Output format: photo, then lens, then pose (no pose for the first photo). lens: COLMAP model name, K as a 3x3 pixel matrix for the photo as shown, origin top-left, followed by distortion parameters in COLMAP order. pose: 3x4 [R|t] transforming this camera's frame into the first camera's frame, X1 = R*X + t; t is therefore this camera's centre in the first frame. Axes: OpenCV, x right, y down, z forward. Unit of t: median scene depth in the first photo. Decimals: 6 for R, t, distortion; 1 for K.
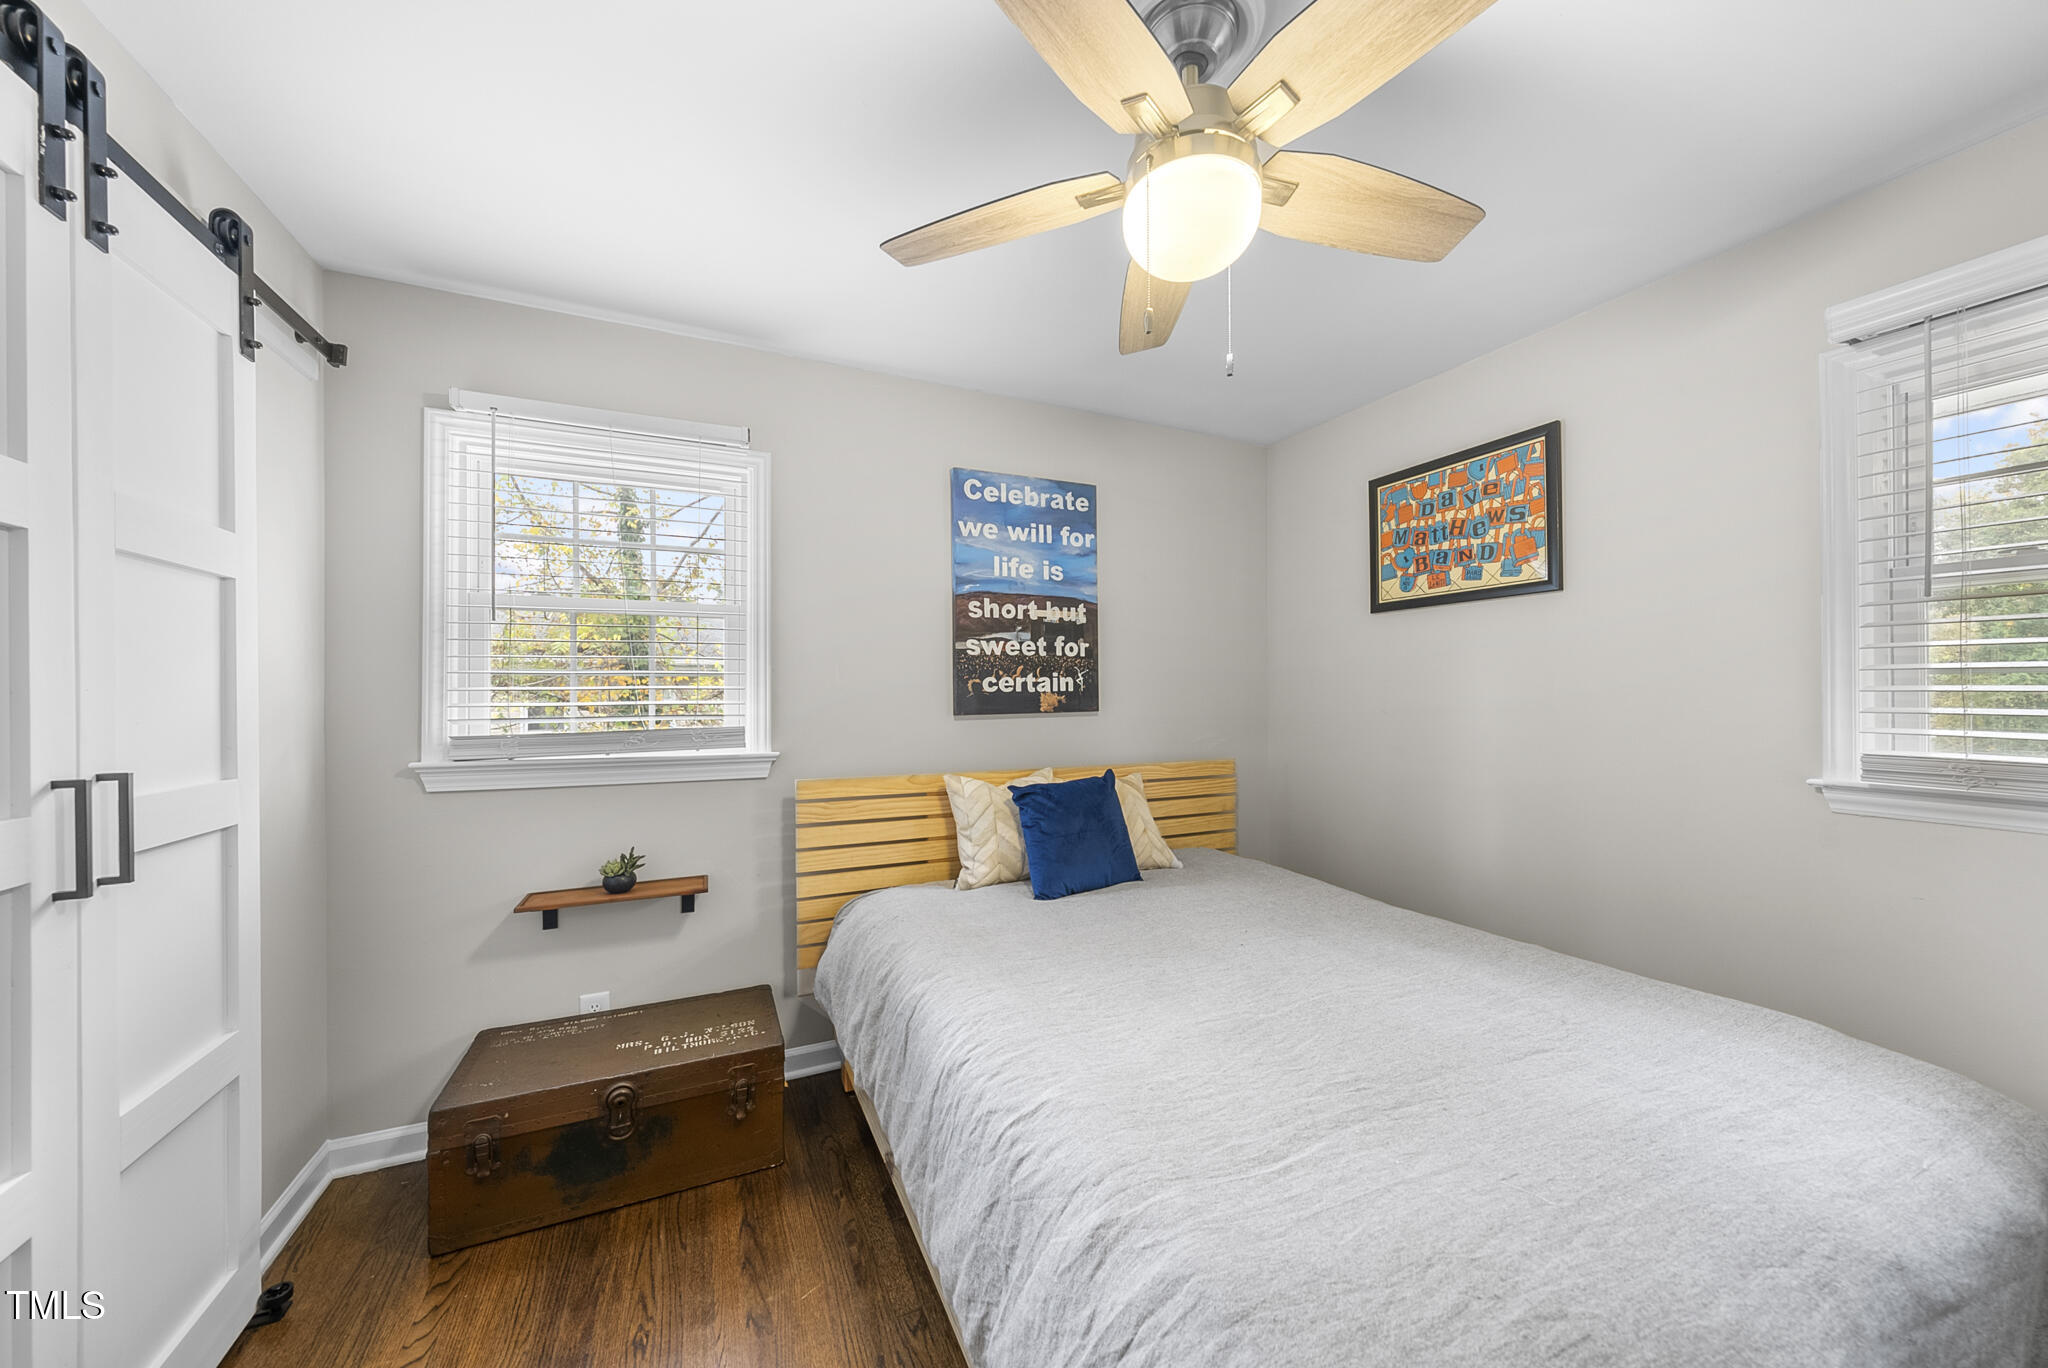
lens RADIAL K [[713.7, 0, 1025.4], [0, 713.7, 688.9], [0, 0, 1]] dist [-0.001908, -0.000332]
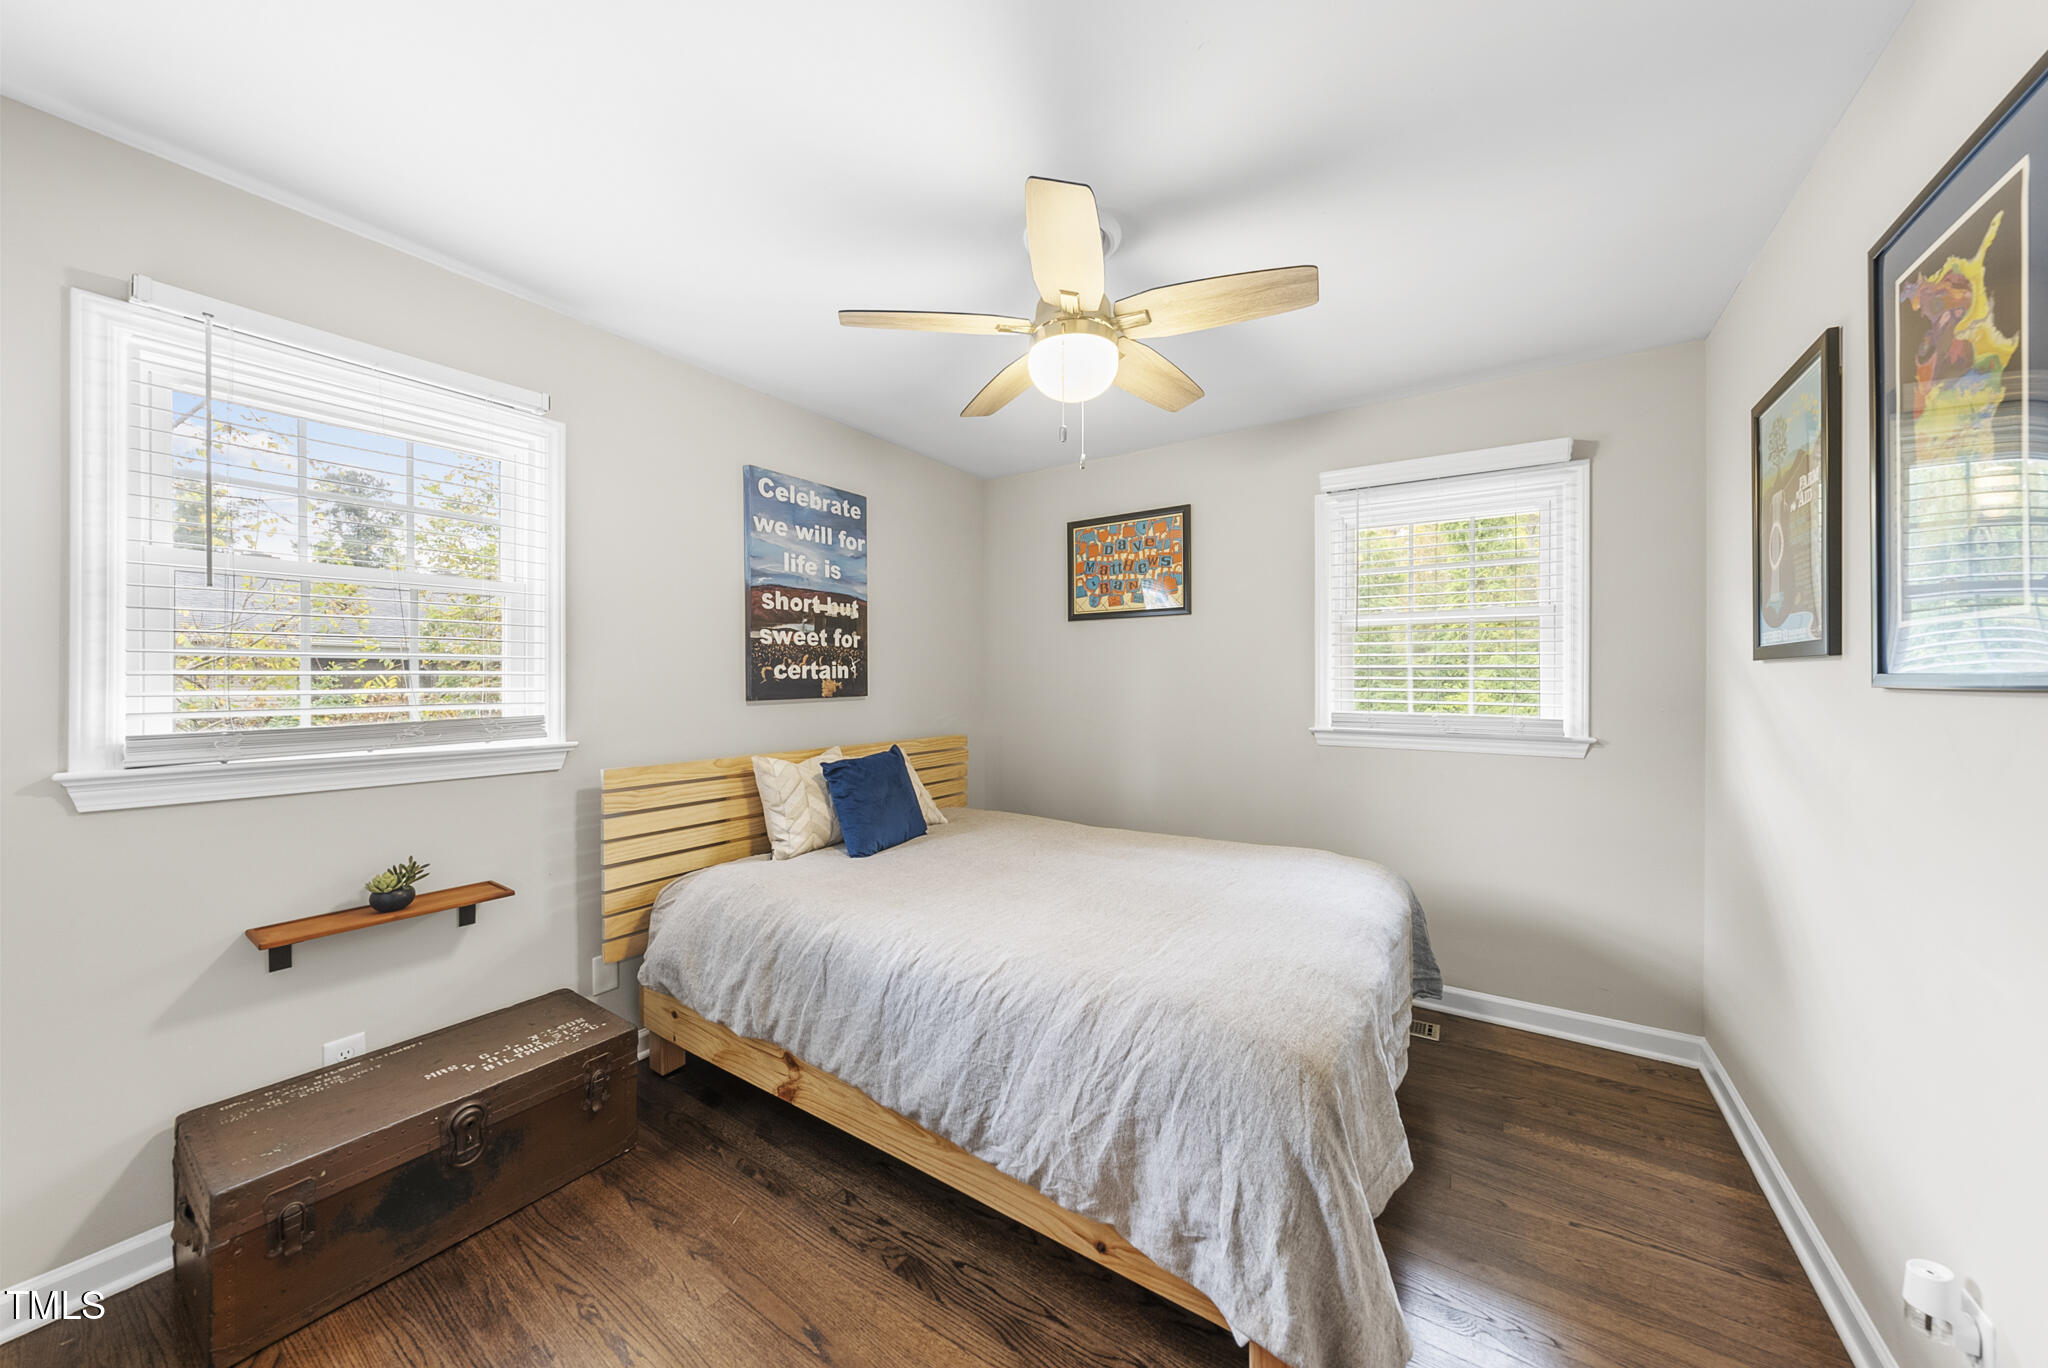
lens RADIAL K [[702.4, 0, 1037.3], [0, 702.4, 679.7], [0, 0, 1]] dist [-0.000064, -0.000052]
pose [[0.849560, 0.002207, 0.527488, -0.320139], [-0.004589, 0.999984, 0.003206, 0.000621], [-0.527473, -0.005144, 0.849556, -0.116303]]
